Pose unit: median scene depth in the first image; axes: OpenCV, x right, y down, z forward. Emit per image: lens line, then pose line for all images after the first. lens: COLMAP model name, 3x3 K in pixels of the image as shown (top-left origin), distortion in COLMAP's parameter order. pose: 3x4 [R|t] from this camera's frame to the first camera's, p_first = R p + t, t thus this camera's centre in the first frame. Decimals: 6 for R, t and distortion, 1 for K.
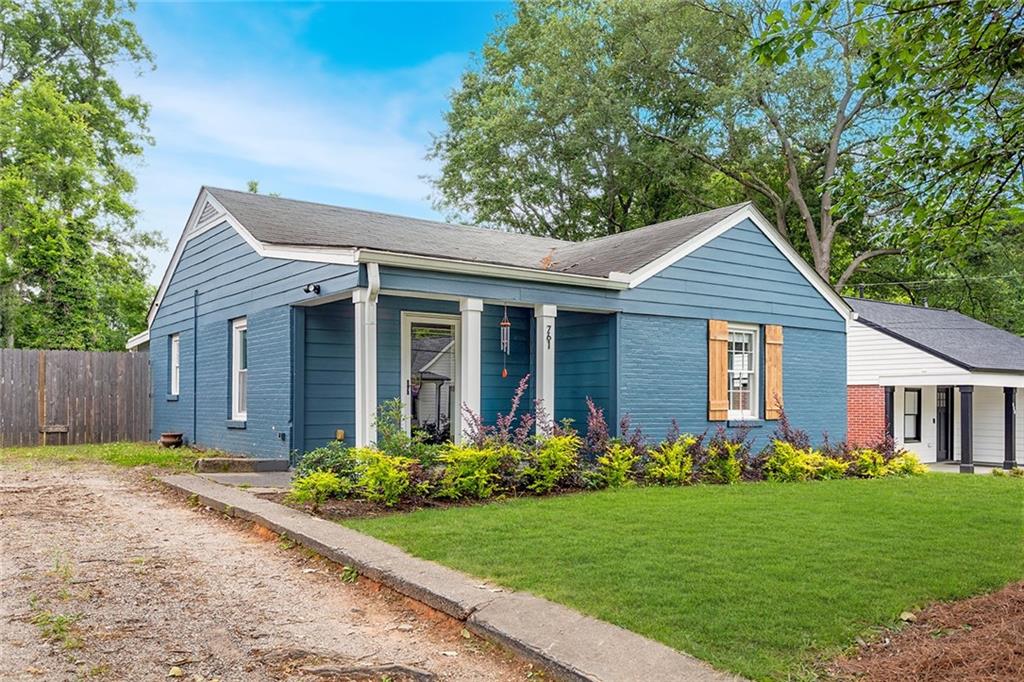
lens RADIAL K [[840.6, 0, 512.0], [0, 840.6, 341.0], [0, 0, 1]] dist [-0.002233, -0.001061]
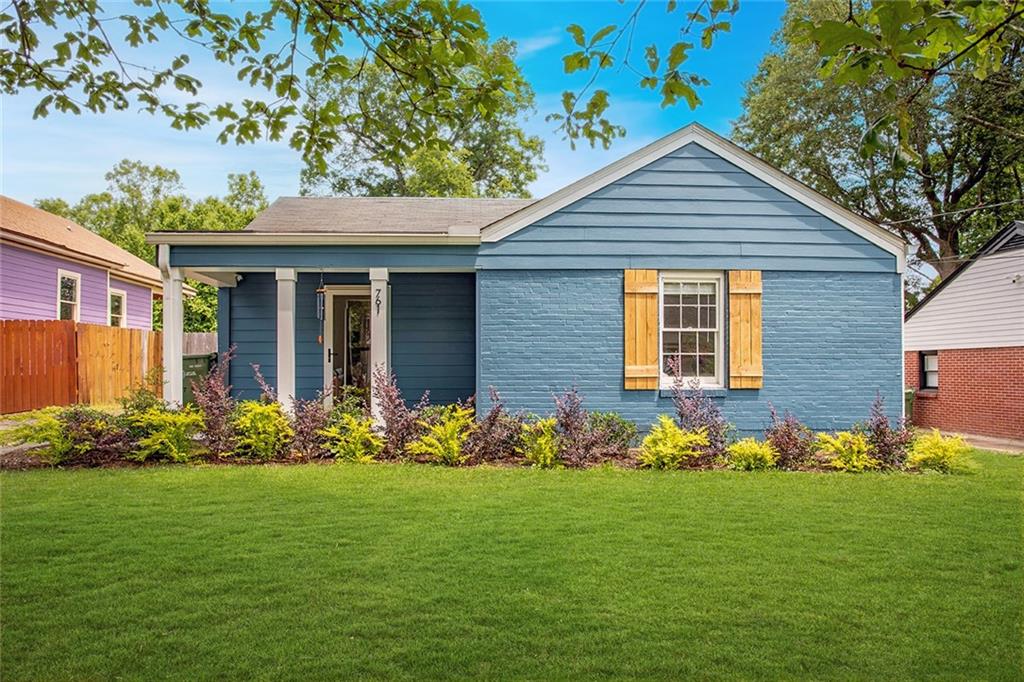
lens RADIAL K [[676.9, 0, 511.2], [0, 676.9, 358.1], [0, 0, 1]] dist [-0.006884, -0.000569]
pose [[0.834350, -0.011465, -0.551116, 0.539809], [0.044282, 0.997946, 0.046280, 0.027905], [0.549454, -0.063019, 0.833144, 0.390968]]
